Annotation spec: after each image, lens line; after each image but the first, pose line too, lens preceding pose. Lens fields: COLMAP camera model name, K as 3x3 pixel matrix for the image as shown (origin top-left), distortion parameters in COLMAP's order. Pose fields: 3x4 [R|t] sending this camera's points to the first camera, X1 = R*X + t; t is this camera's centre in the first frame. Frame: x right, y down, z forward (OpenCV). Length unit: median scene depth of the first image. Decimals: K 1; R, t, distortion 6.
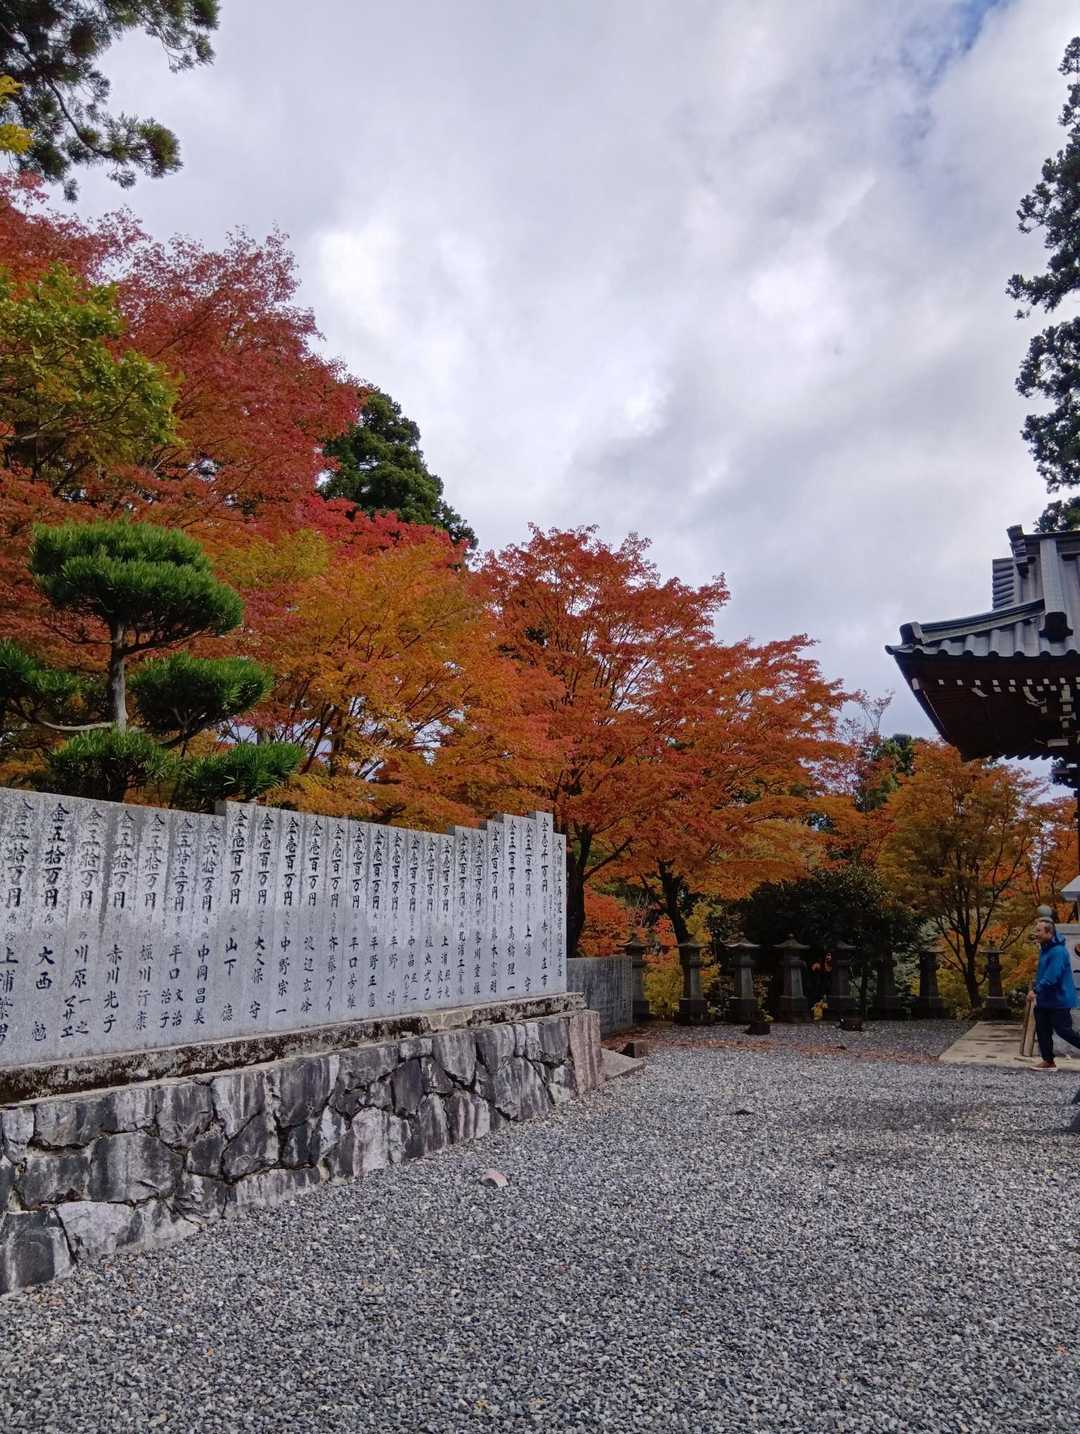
lens RADIAL K [[1052.3, 0, 540.0], [0, 1052.3, 717.0], [0, 0, 1]] dist [0.061703, -0.038361]
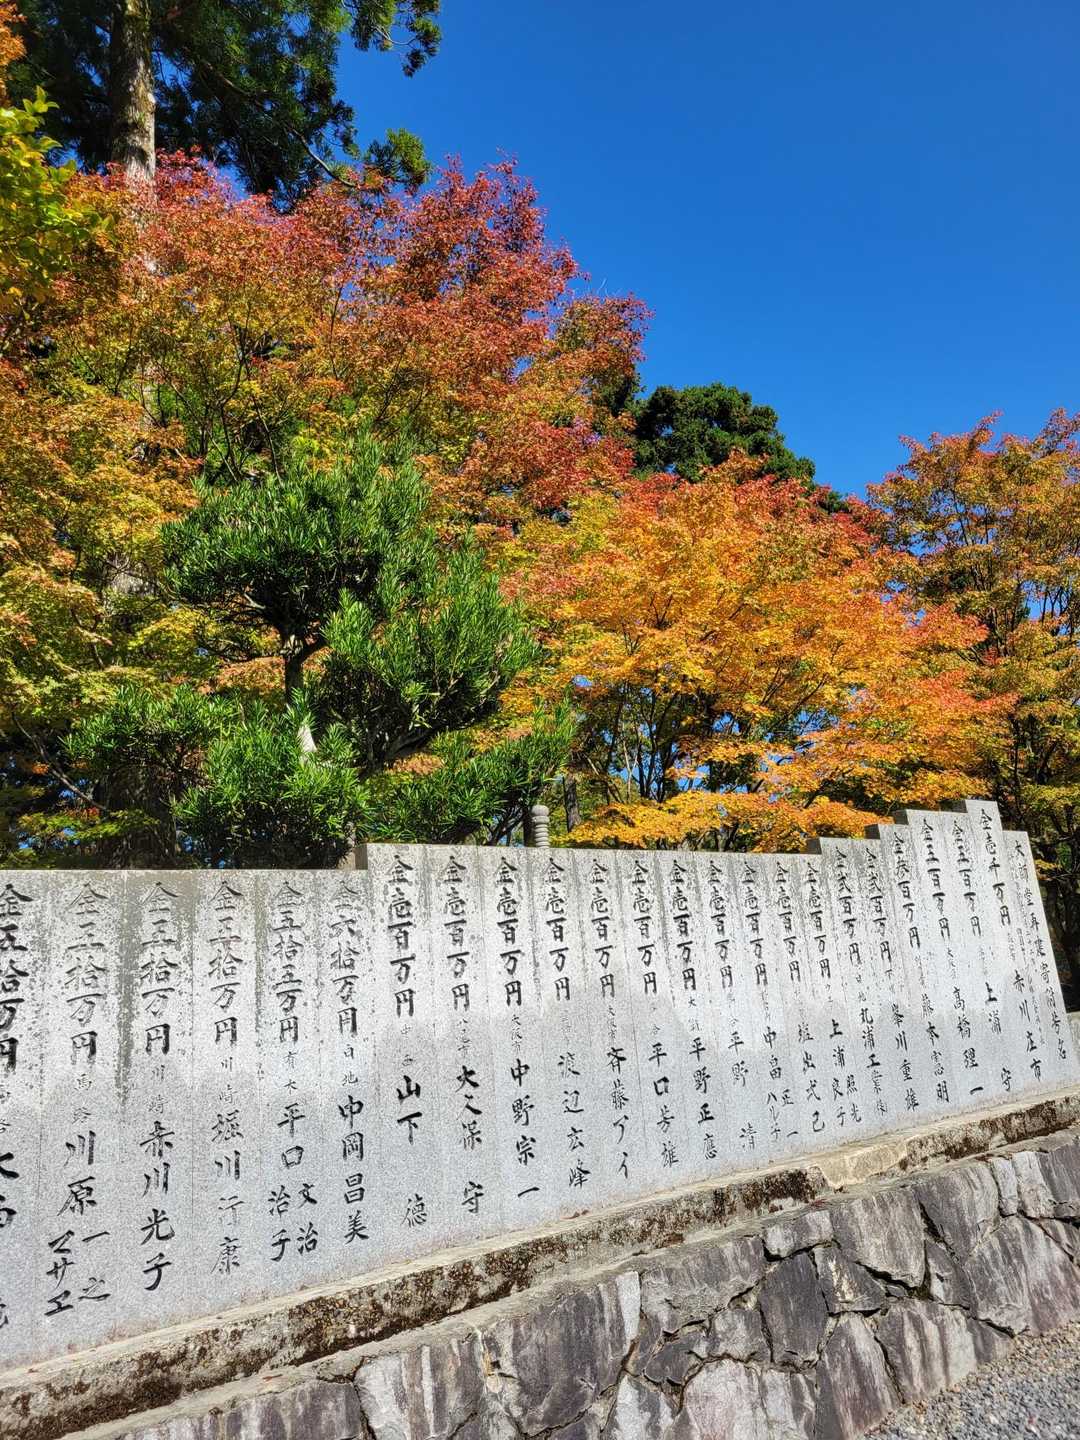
lens RADIAL K [[1056.7, 0, 540.0], [0, 1056.7, 720.0], [0, 0, 1]] dist [0.061703, -0.038361]
pose [[0.902859, -0.185319, -0.387947, 0.034332], [0.170766, 0.982678, -0.071998, 0.065556], [0.394569, -0.001244, 0.918865, 0.454337]]
